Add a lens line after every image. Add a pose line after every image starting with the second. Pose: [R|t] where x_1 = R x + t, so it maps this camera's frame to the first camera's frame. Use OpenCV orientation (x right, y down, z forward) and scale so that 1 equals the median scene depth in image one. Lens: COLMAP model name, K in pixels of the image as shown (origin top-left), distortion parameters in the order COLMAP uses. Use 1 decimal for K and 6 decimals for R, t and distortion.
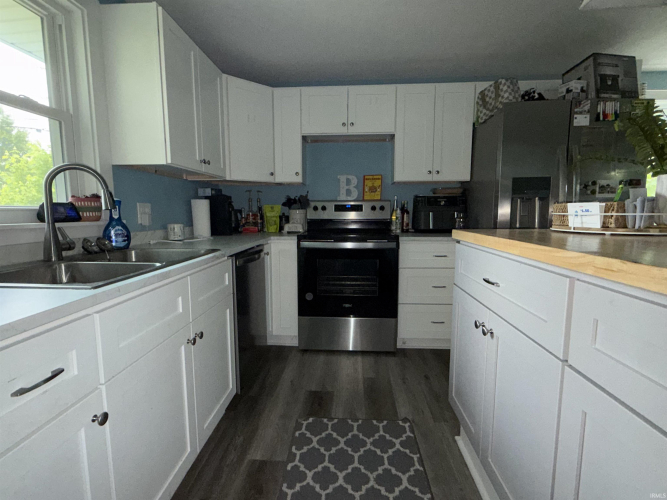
lens RADIAL K [[323.7, 0, 333.5], [0, 323.7, 250.0], [0, 0, 1]] dist [0.000303, -0.000247]
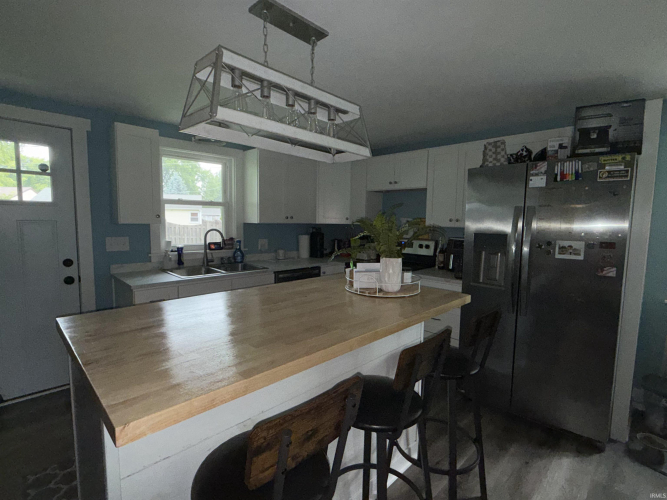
lens RADIAL K [[323.7, 0, 333.5], [0, 323.7, 250.0], [0, 0, 1]] dist [0.000303, -0.000247]
pose [[0.751710, 0.078649, -0.654787, 0.947253], [-0.098815, 0.995087, 0.006082, -0.126426], [0.652049, 0.060131, 0.755789, -0.173314]]
